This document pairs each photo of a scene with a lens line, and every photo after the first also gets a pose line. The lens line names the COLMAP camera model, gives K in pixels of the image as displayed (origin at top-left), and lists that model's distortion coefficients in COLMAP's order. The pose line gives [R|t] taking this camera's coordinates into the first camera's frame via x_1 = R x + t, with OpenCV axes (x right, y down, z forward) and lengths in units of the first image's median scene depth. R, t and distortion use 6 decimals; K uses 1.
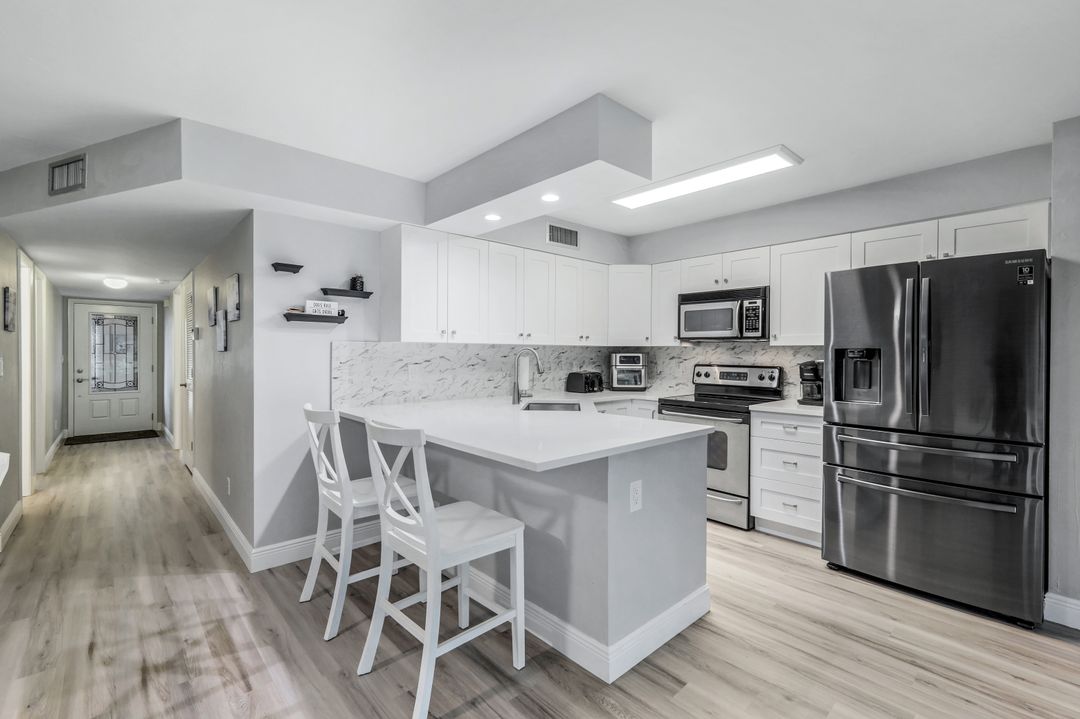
lens RADIAL K [[470.0, 0, 541.7], [0, 470.0, 356.1], [0, 0, 1]] dist [0.001699, -0.000755]
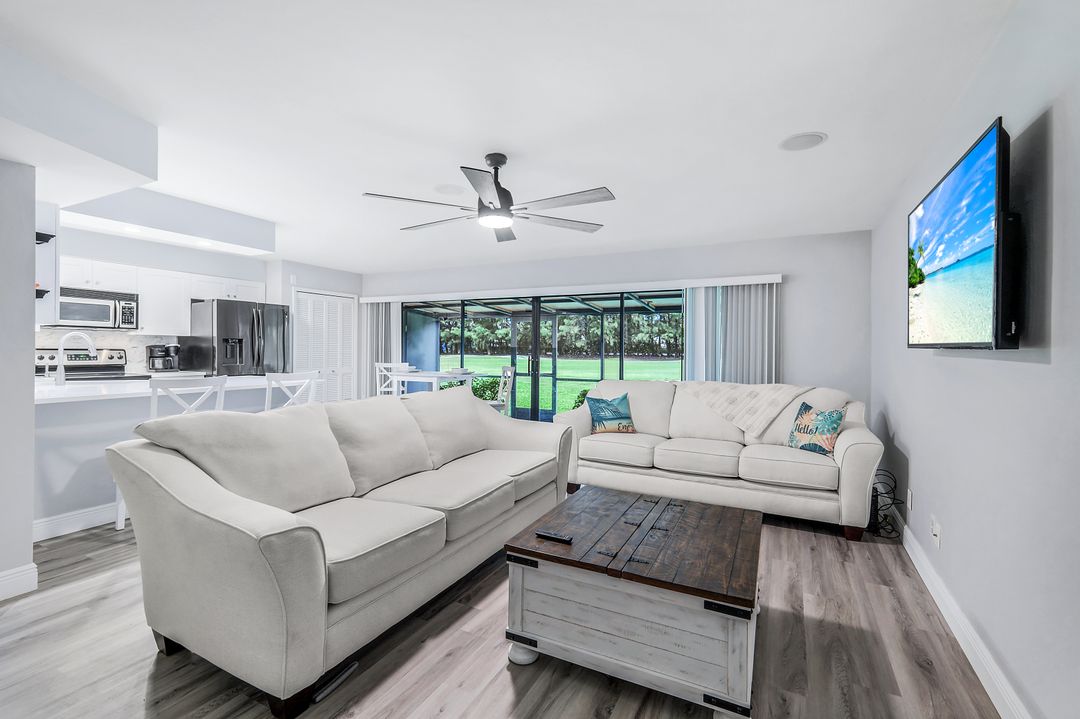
lens RADIAL K [[470.0, 0, 547.3], [0, 470.0, 352.3], [0, 0, 1]] dist [0.001699, -0.000755]
pose [[-0.349401, -0.013834, 0.936871, -1.256561], [-0.003341, 0.999903, 0.013519, 0.008649], [-0.936967, 0.001593, -0.349413, 0.302470]]
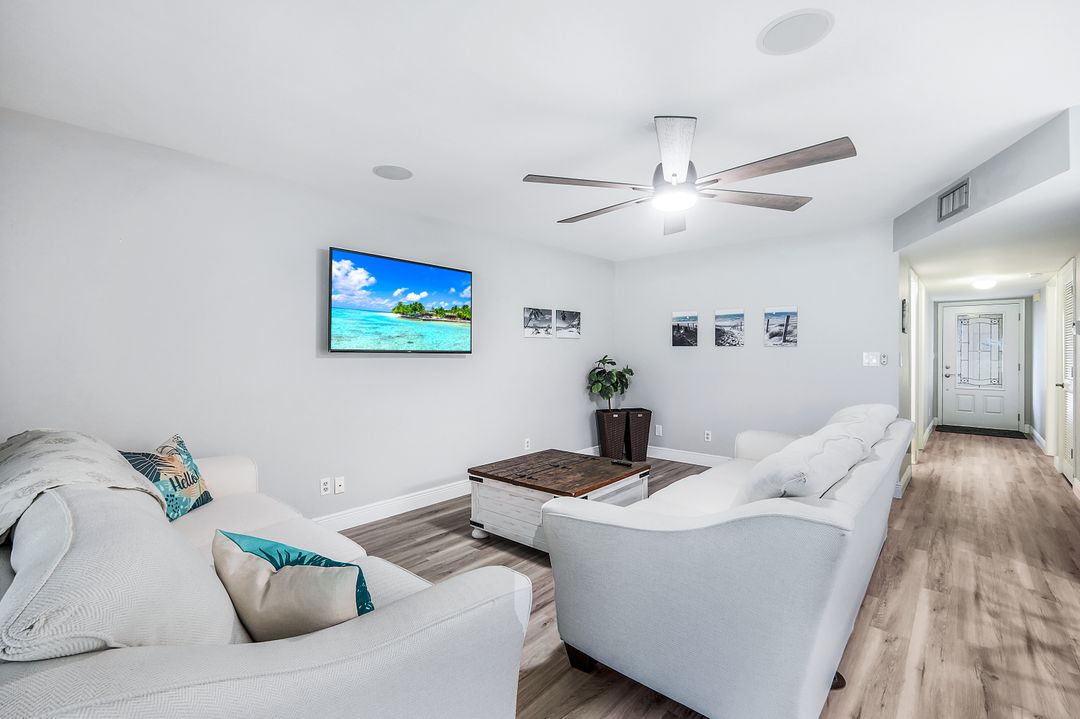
lens RADIAL K [[470.0, 0, 540.2], [0, 470.0, 351.9], [0, 0, 1]] dist [0.001699, -0.000755]
pose [[0.094316, -0.002810, -0.995538, 0.064333], [-0.006525, 0.999973, -0.003441, 0.009469], [0.995521, 0.006821, 0.094295, -0.113938]]
